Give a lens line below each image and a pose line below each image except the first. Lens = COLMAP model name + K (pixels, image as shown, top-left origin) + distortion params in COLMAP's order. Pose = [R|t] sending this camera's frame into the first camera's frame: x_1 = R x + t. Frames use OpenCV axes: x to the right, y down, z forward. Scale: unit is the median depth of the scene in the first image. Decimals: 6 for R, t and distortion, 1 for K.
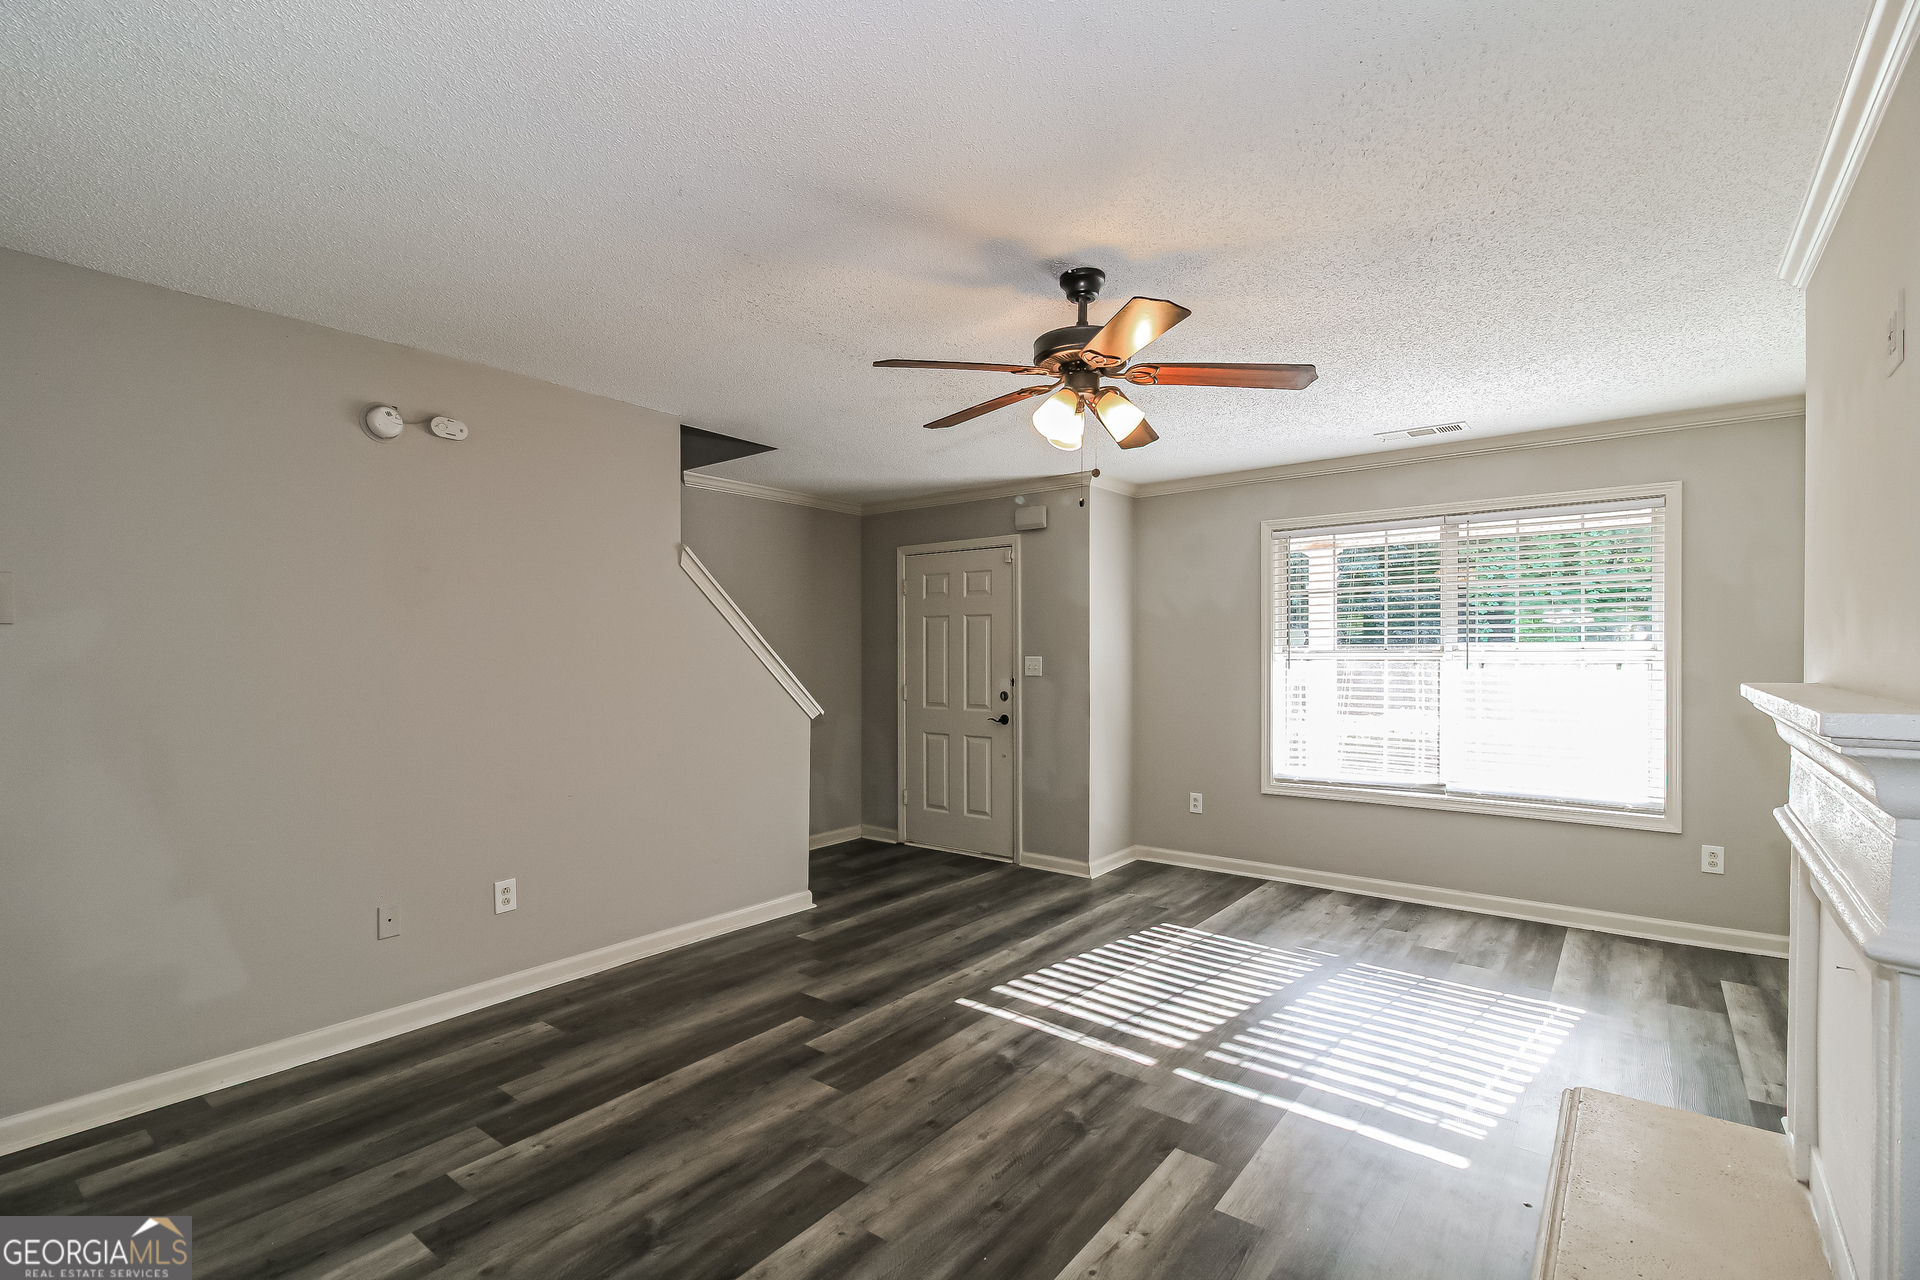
lens RADIAL K [[895.6, 0, 974.8], [0, 895.6, 642.5], [0, 0, 1]] dist [0.016489, -0.002873]
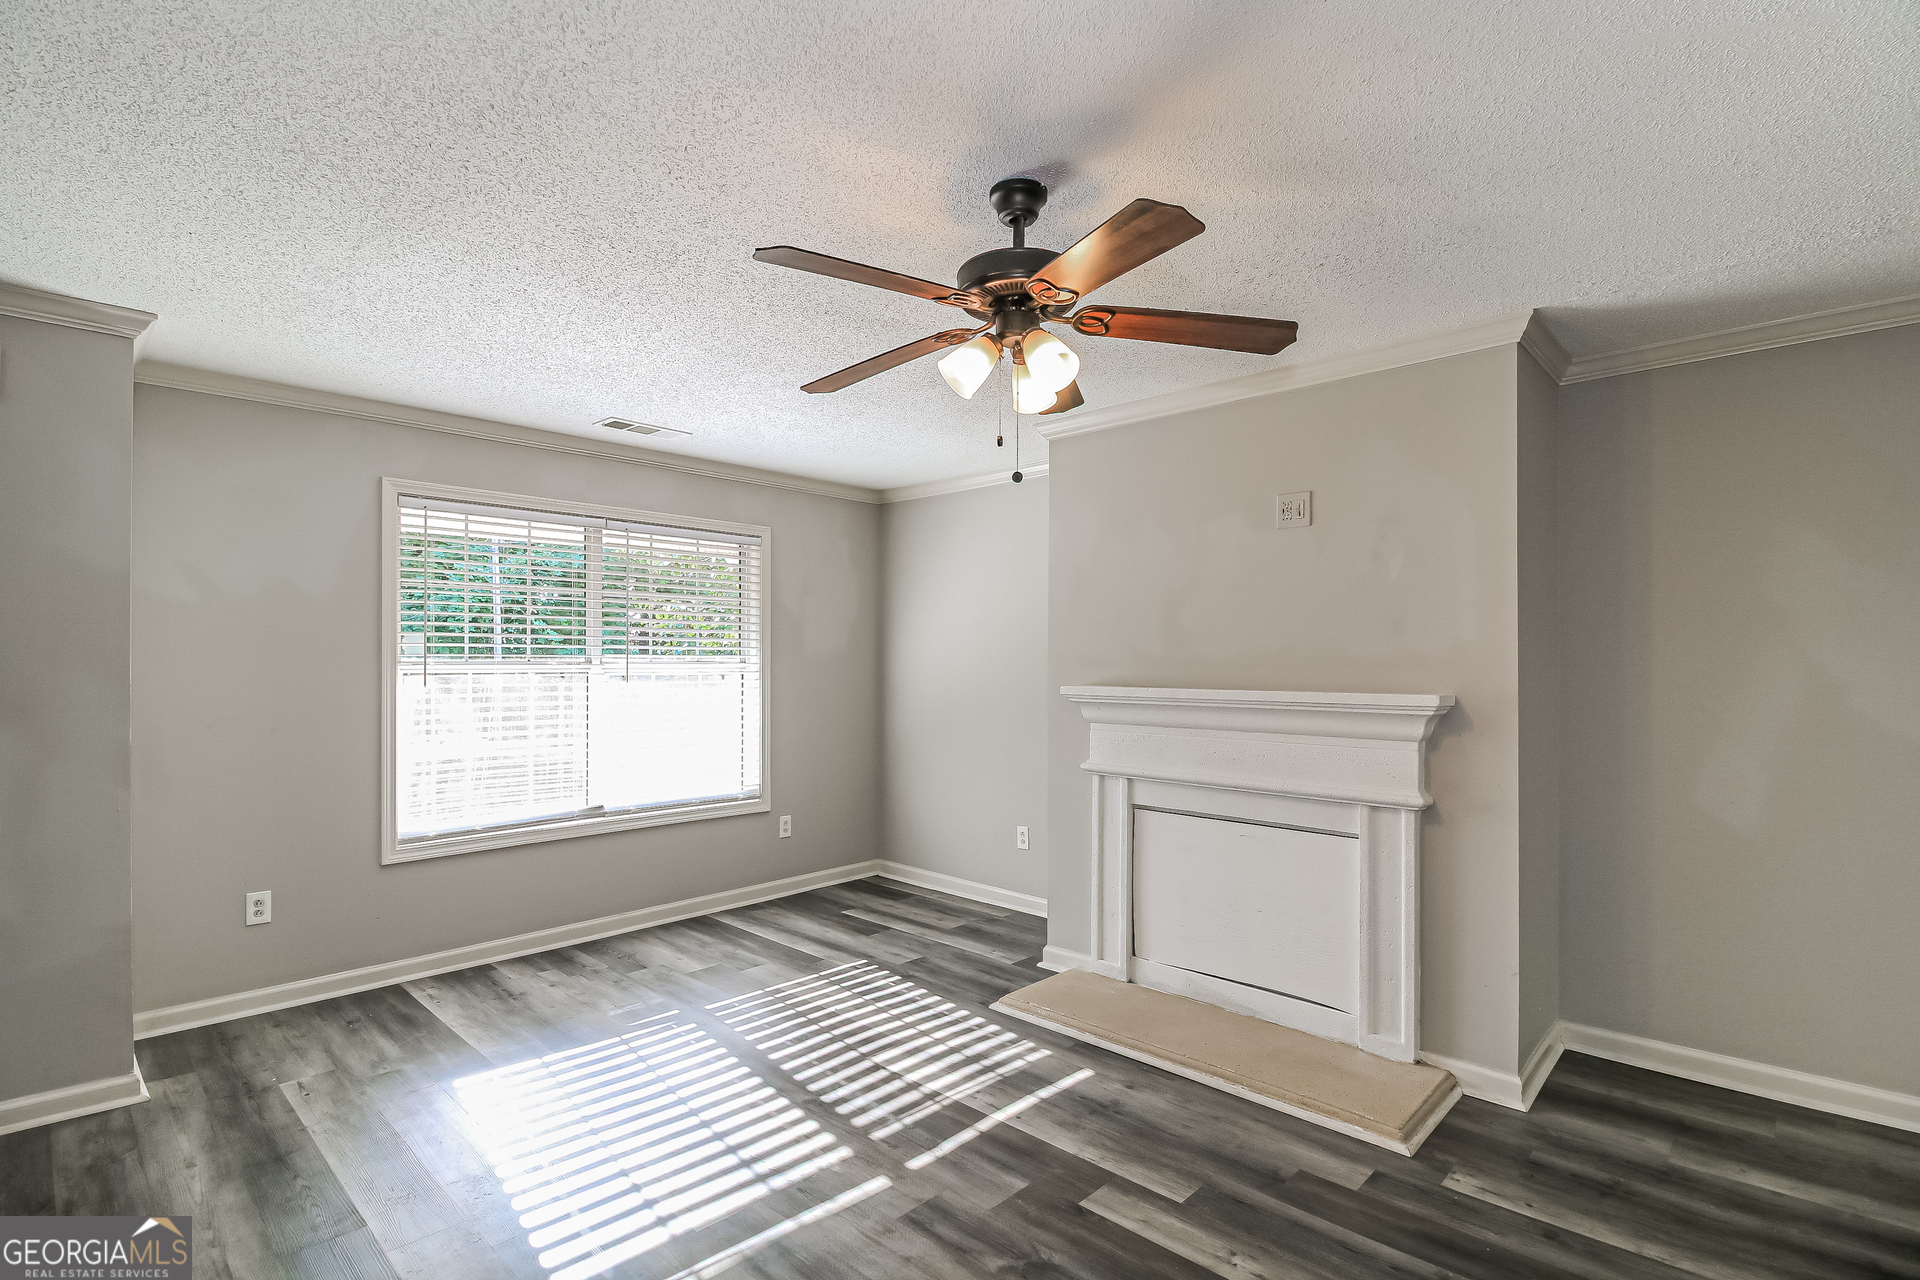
lens RADIAL K [[895.6, 0, 967.9], [0, 895.6, 652.5], [0, 0, 1]] dist [0.016489, -0.002873]
pose [[0.119272, 0.016494, 0.992725, -0.411184], [-0.013807, 0.999793, -0.014953, 0.008104], [-0.992766, -0.011923, 0.119475, 0.580310]]
